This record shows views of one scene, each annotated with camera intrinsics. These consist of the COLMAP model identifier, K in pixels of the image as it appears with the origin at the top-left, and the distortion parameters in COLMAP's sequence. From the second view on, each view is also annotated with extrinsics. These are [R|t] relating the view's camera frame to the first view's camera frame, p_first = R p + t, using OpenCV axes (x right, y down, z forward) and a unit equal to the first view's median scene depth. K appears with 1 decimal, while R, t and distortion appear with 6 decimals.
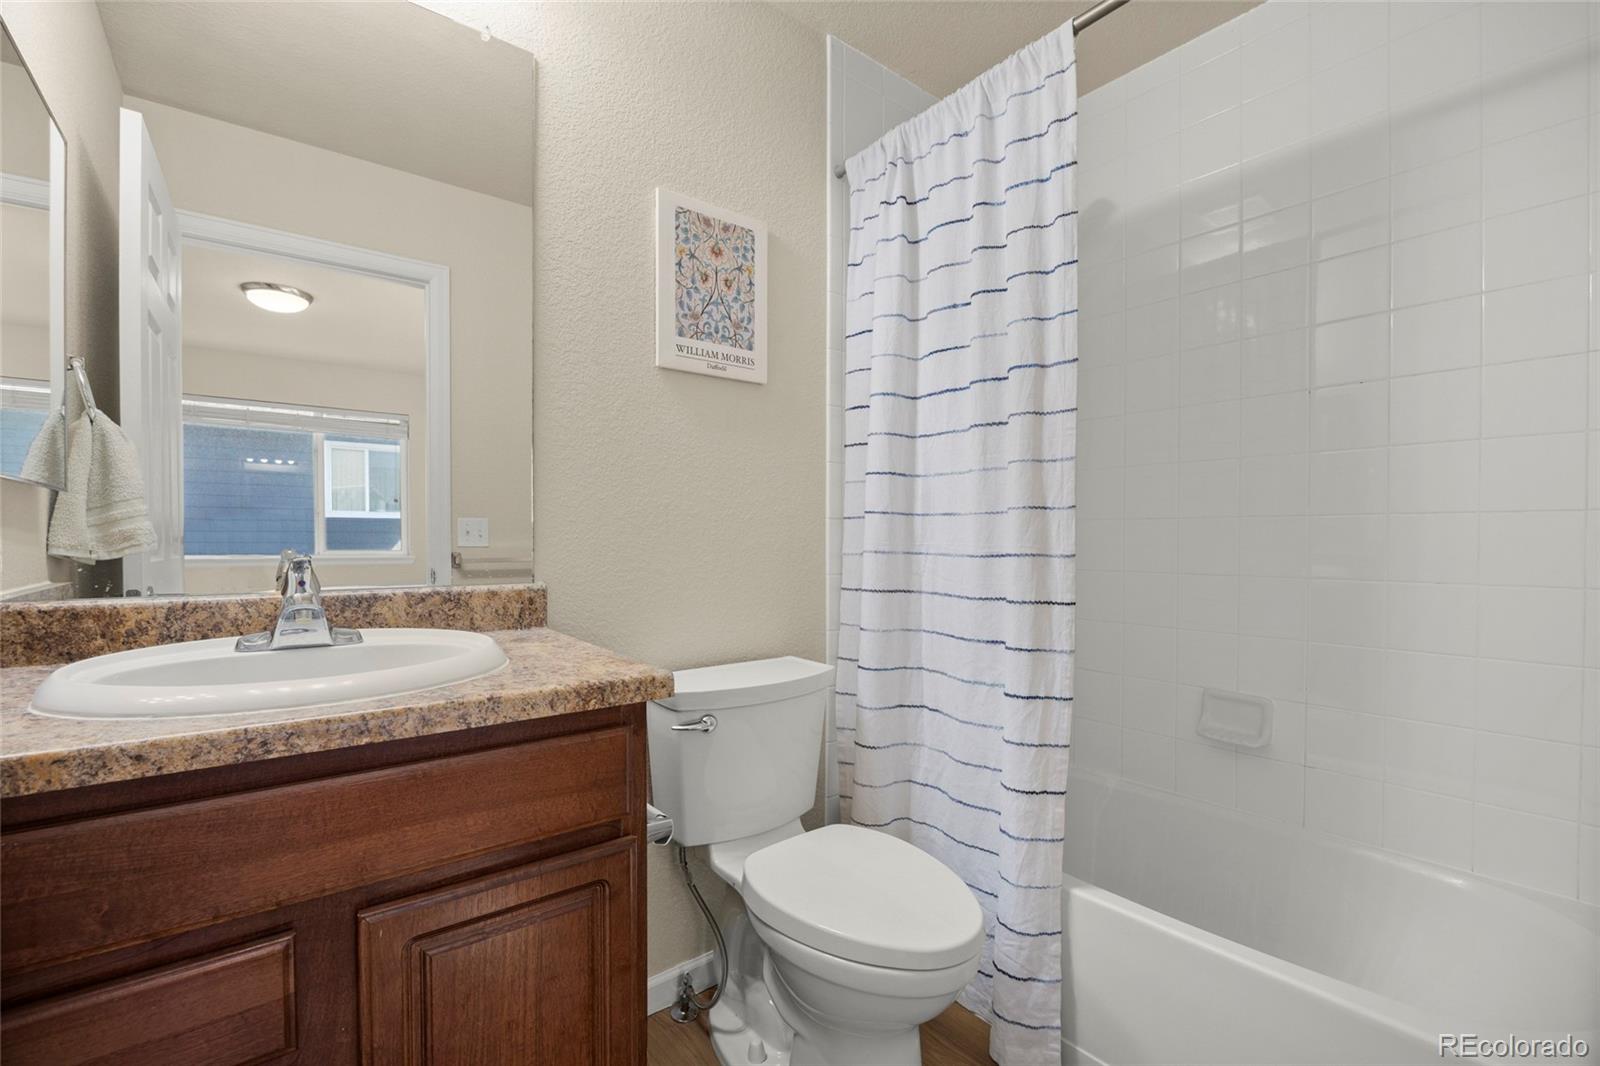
lens RADIAL K [[722.7, 0, 800.0], [0, 722.7, 533.0], [0, 0, 1]] dist [0.000711, 0.000387]
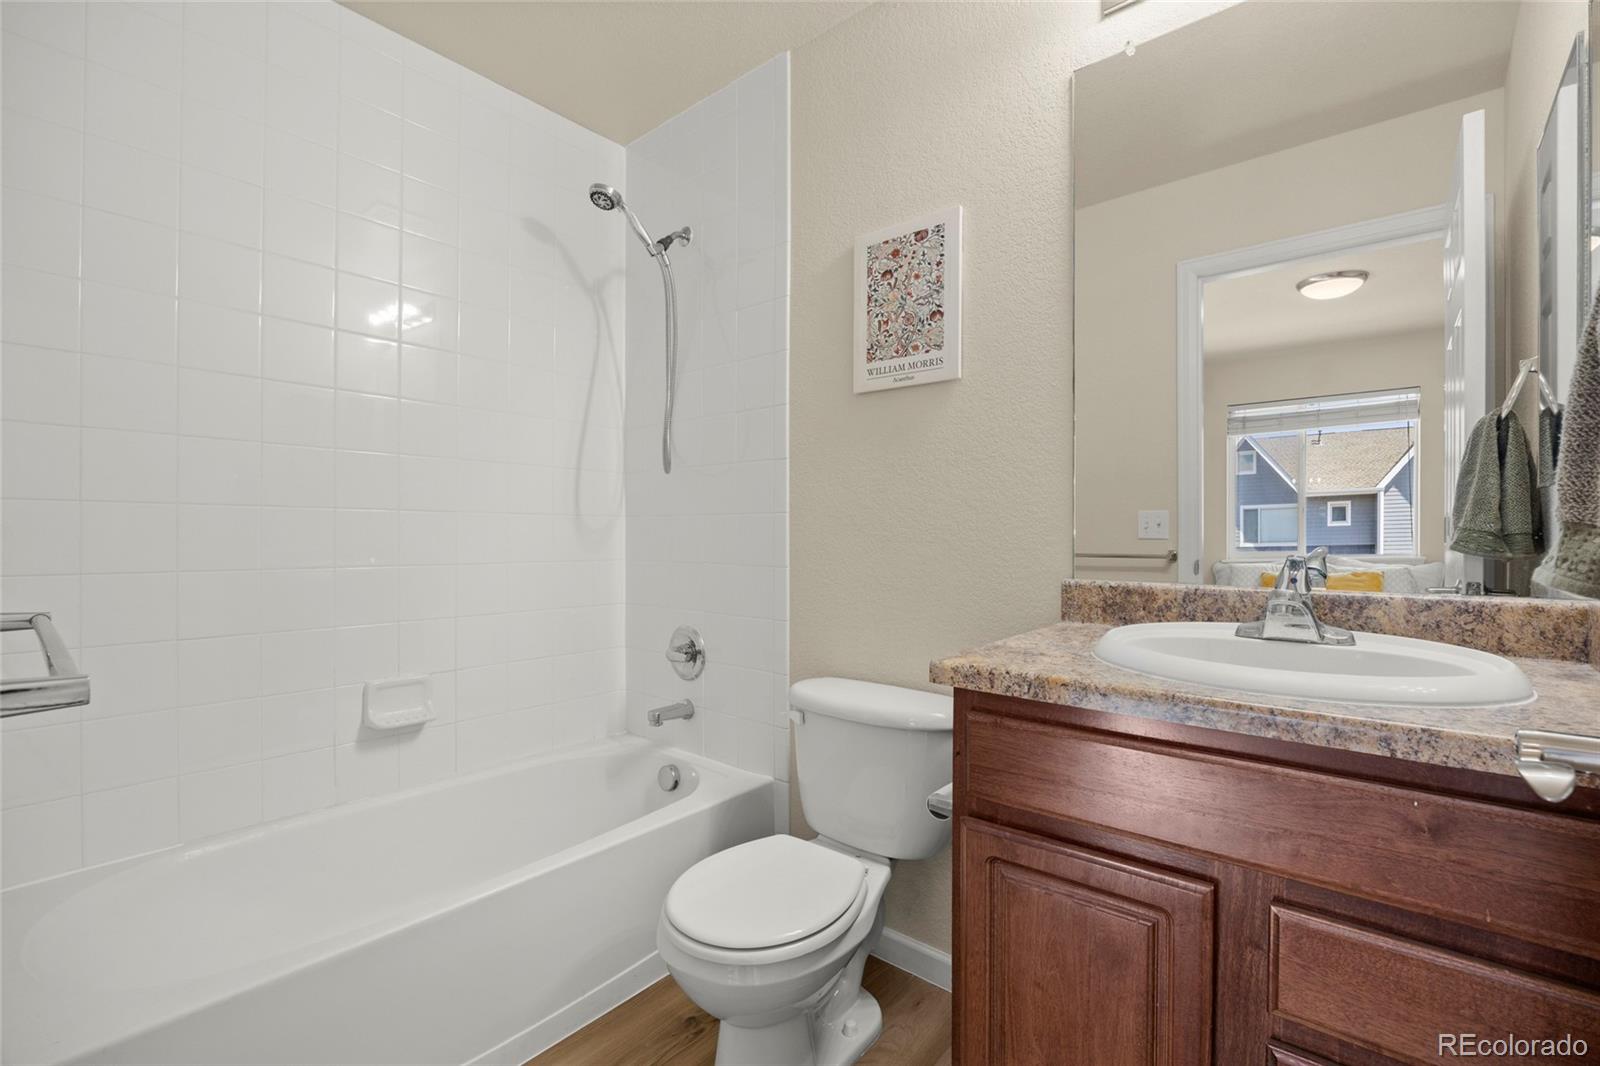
lens RADIAL K [[696.9, 0, 800.0], [0, 696.9, 533.0], [0, 0, 1]] dist [-0.016786, 0.000101]
pose [[0.207719, -0.001949, -0.978187, 0.158998], [0.002072, 0.999997, -0.001553, 0.002432], [0.978186, -0.001704, 0.207722, 0.107803]]
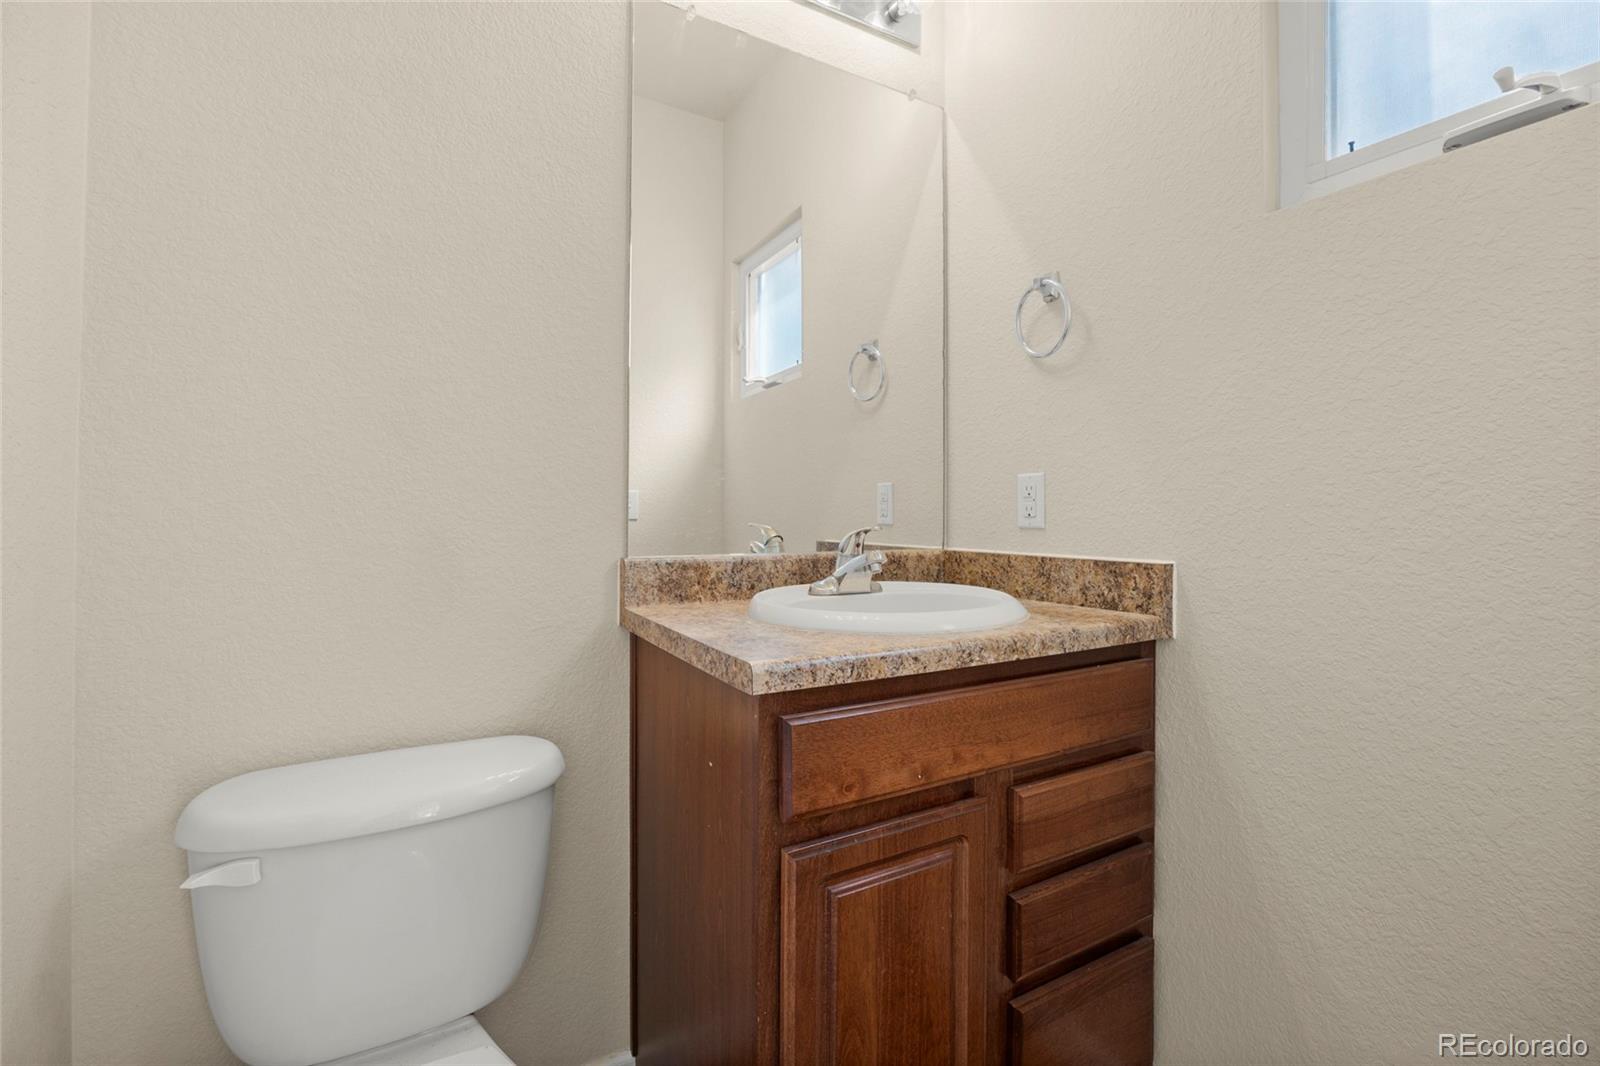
lens RADIAL K [[700.4, 0, 802.9], [0, 700.4, 518.4], [0, 0, 1]] dist [-0.013848, 0.000653]
pose [[0.992067, -0.002829, -0.125676, -0.607858], [0.002471, 0.999992, -0.003005, 0.029560], [0.125684, 0.002671, 0.992067, -0.220887]]
